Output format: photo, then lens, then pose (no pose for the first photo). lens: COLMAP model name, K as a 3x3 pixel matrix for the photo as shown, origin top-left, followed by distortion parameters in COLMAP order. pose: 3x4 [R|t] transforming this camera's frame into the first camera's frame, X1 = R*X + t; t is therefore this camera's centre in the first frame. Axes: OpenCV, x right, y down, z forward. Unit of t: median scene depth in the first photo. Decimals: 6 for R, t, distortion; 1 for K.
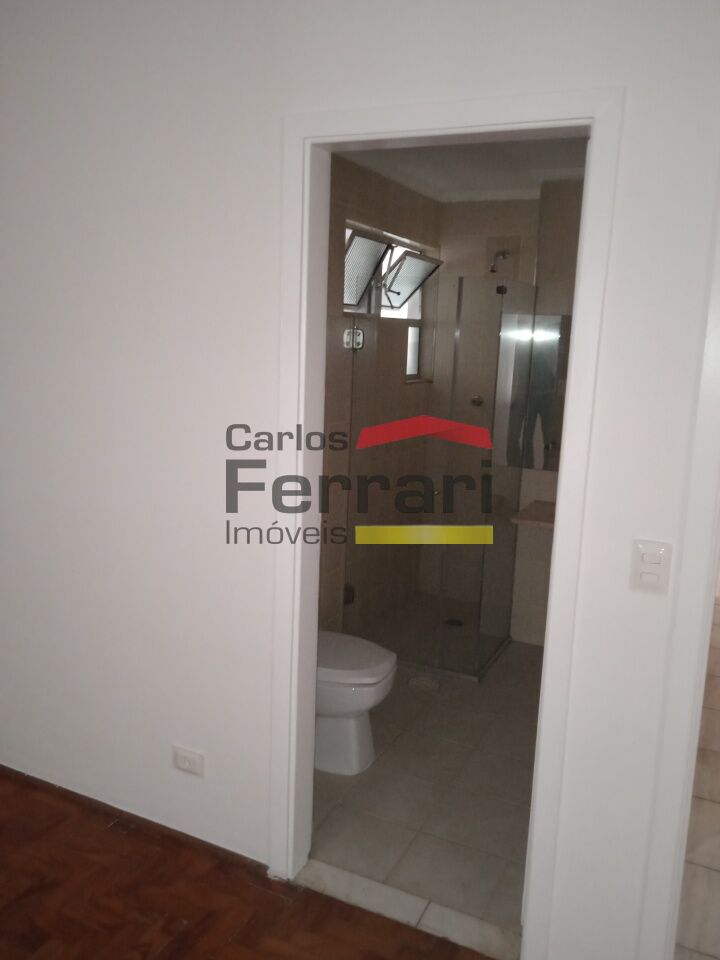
lens RADIAL K [[797.0, 0, 361.5], [0, 797.0, 483.7], [0, 0, 1]] dist [0.061767, -0.058449]
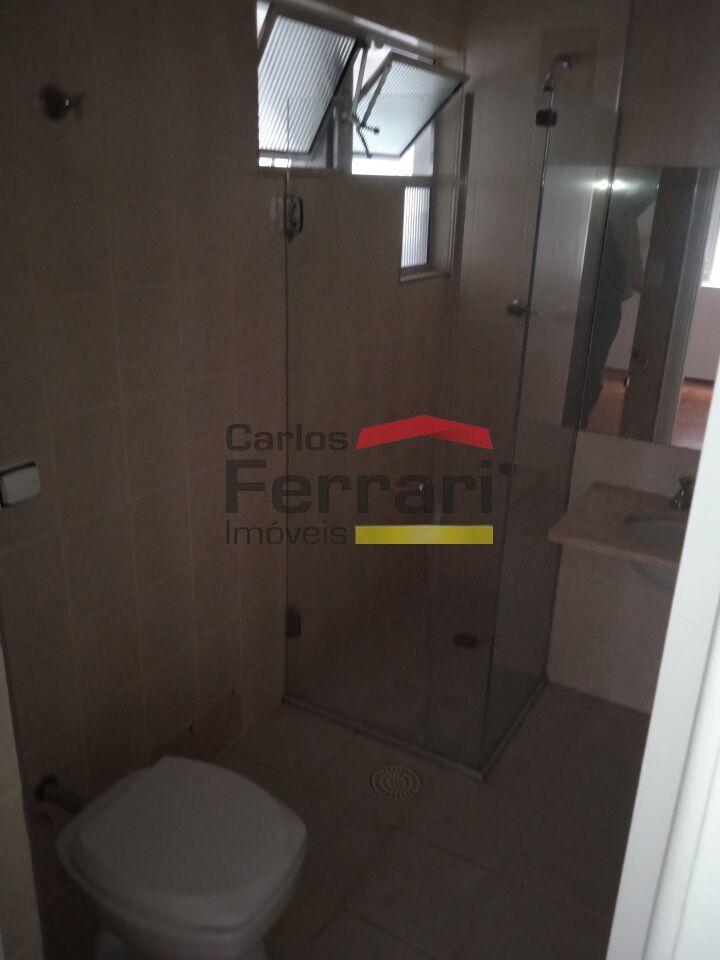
lens RADIAL K [[797.0, 0, 356.9], [0, 797.0, 475.3], [0, 0, 1]] dist [0.061767, -0.058449]
pose [[0.995232, 0.024834, -0.094324, 0.088549], [-0.009333, 0.986854, 0.161342, -0.079487], [0.097091, -0.159692, 0.982381, 0.360207]]
